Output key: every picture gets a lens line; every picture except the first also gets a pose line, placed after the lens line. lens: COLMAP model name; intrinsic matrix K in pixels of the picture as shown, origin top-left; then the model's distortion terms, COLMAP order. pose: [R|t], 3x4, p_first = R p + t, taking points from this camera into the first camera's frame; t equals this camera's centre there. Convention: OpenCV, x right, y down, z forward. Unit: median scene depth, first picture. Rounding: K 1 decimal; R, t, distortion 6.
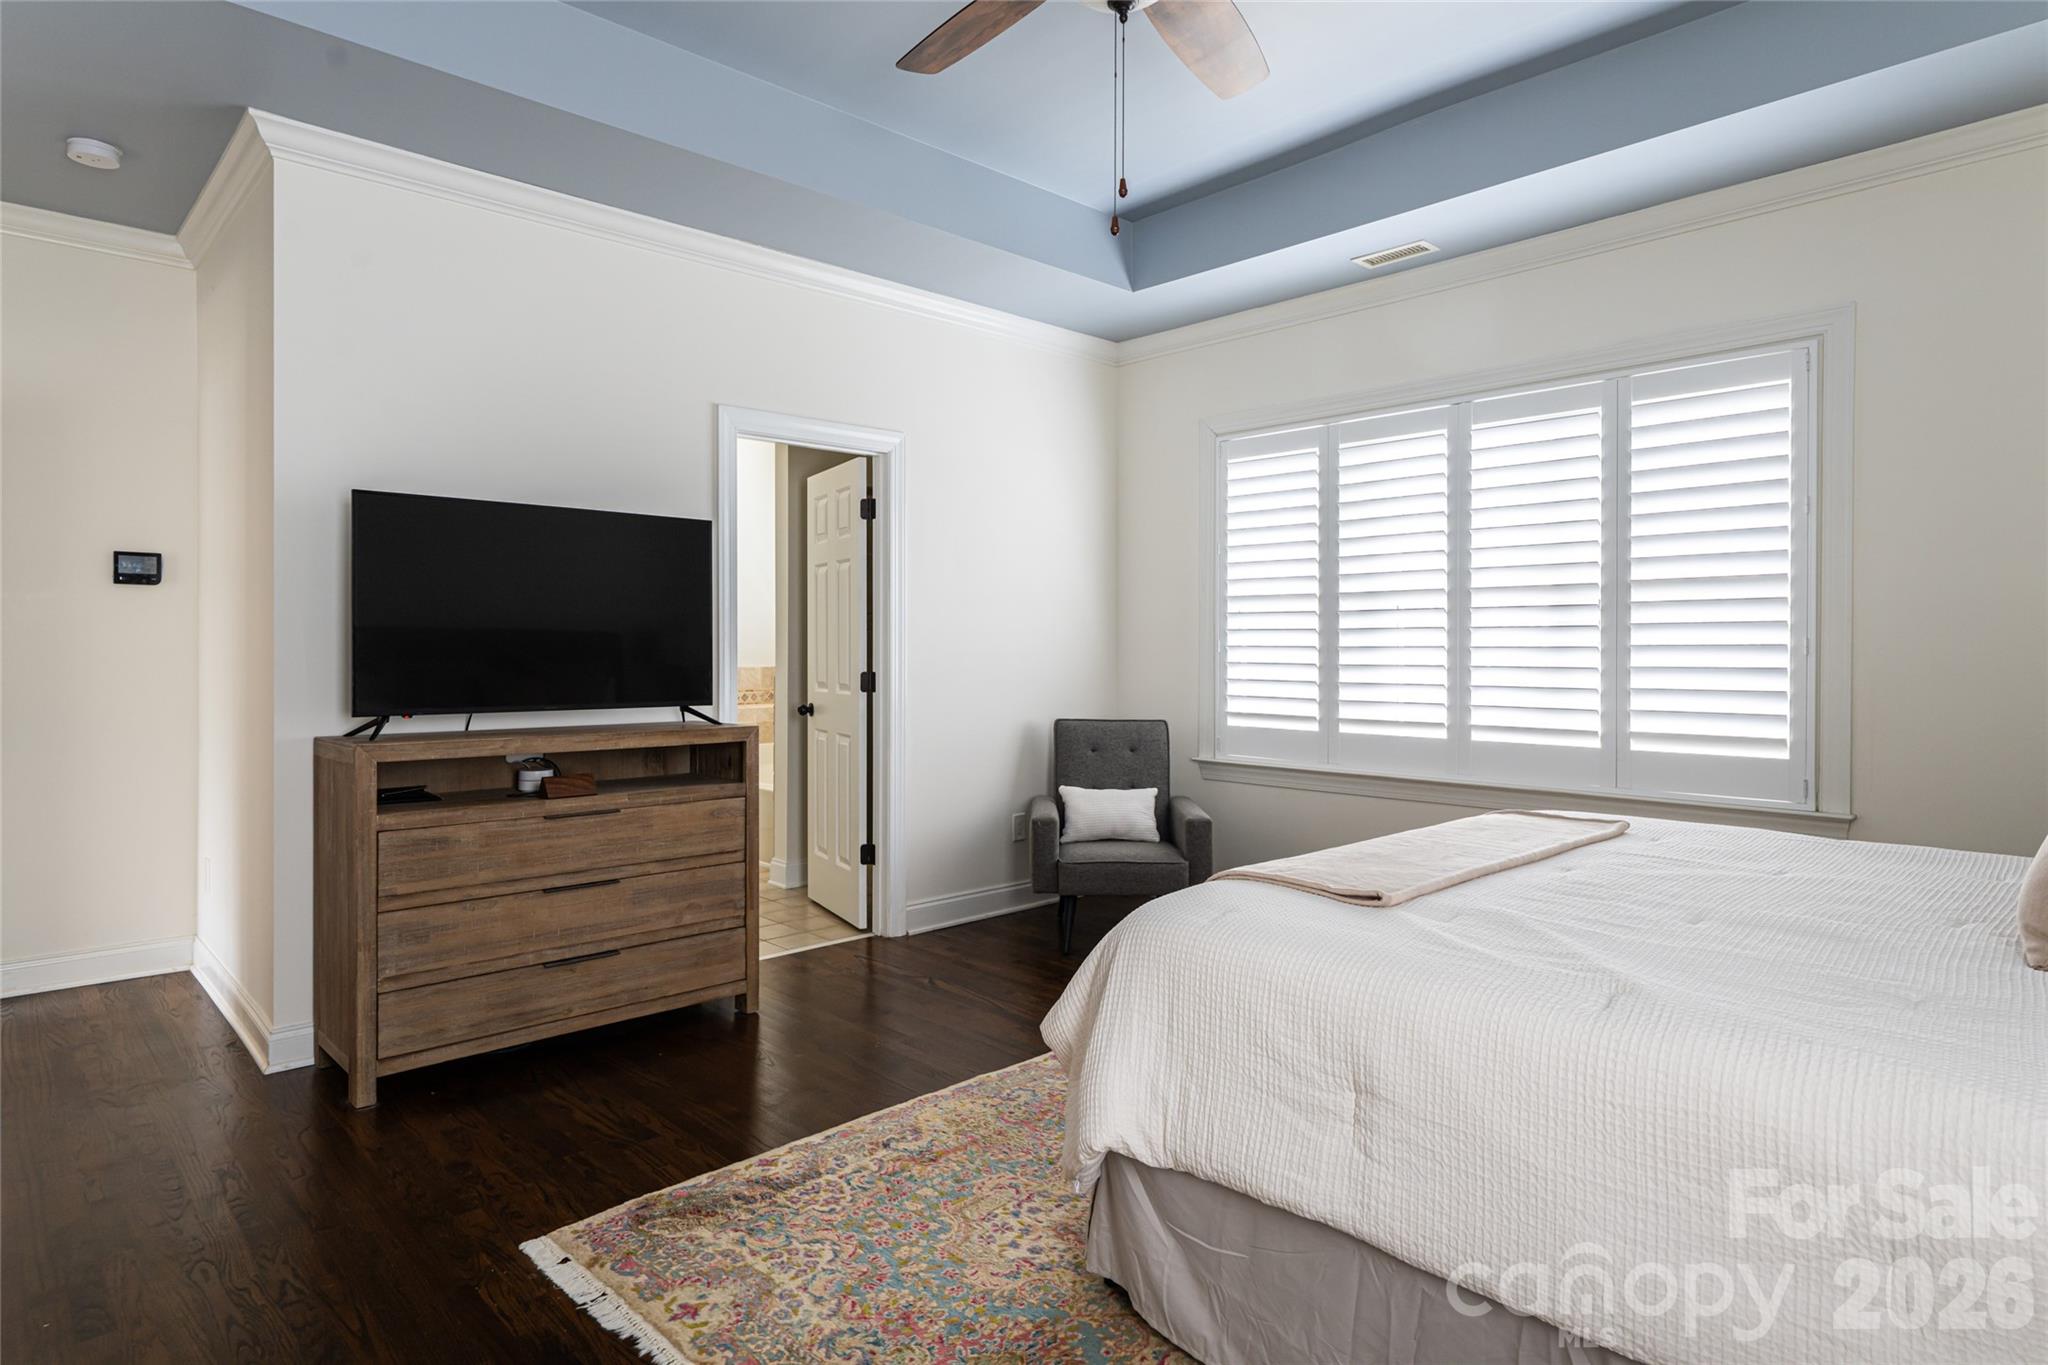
lens RADIAL K [[1158.5, 0, 1018.7], [0, 1158.5, 640.0], [0, 0, 1]] dist [0.021347, -0.000317]
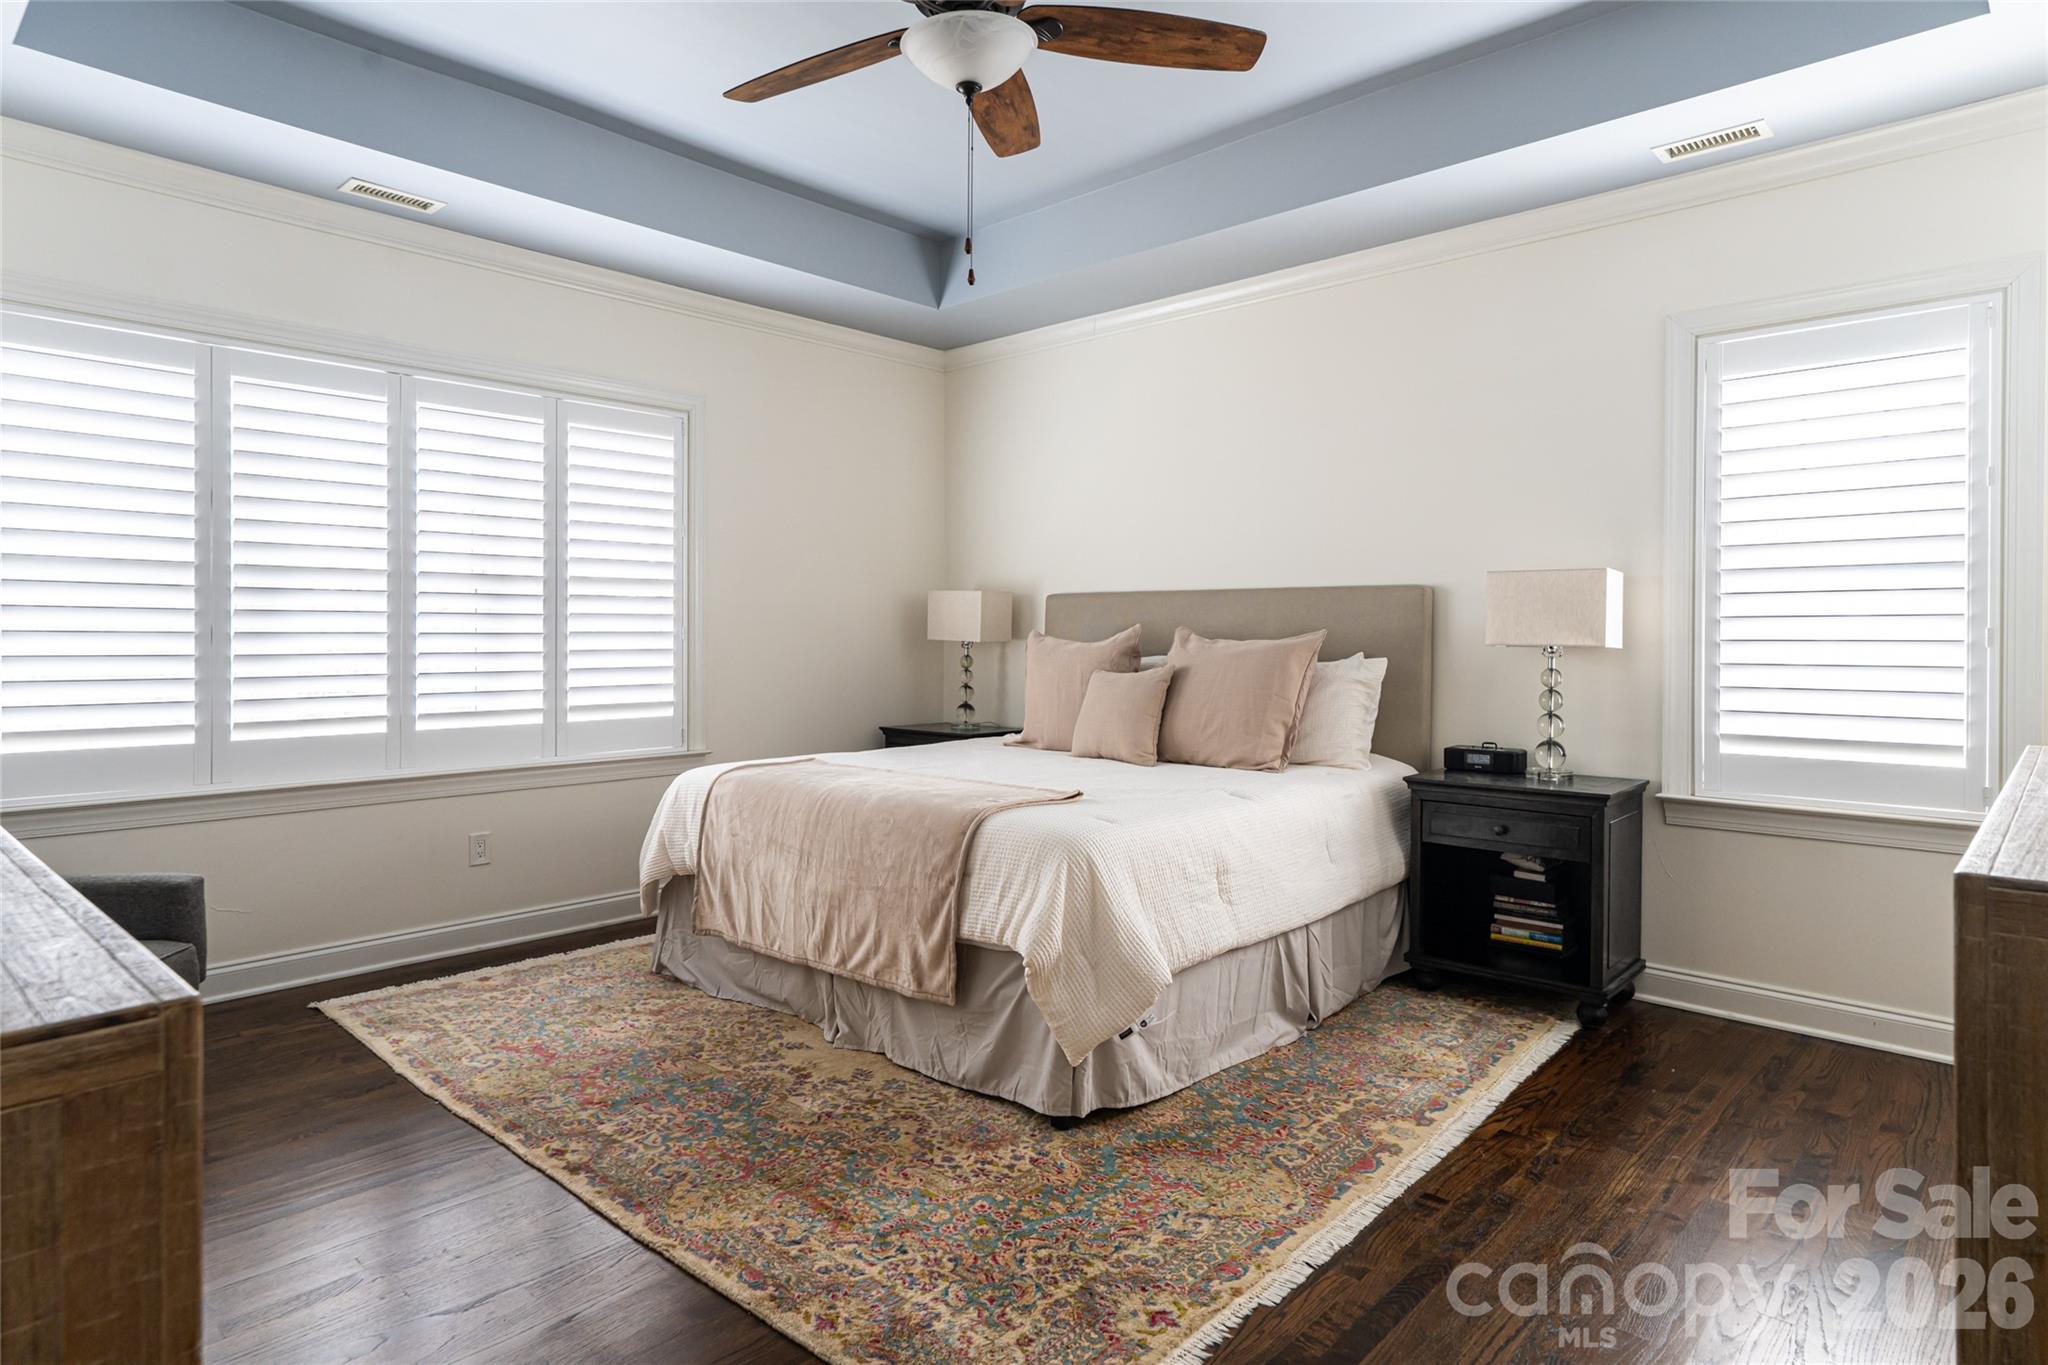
lens RADIAL K [[1146.5, 0, 1022.2], [0, 1146.5, 643.7], [0, 0, 1]] dist [-0.003629, 0.000048]
pose [[-0.075377, -0.007967, 0.997123, -0.667711], [-0.005704, 0.999955, 0.007558, 0.005272], [-0.997139, -0.005118, -0.075419, 0.652569]]
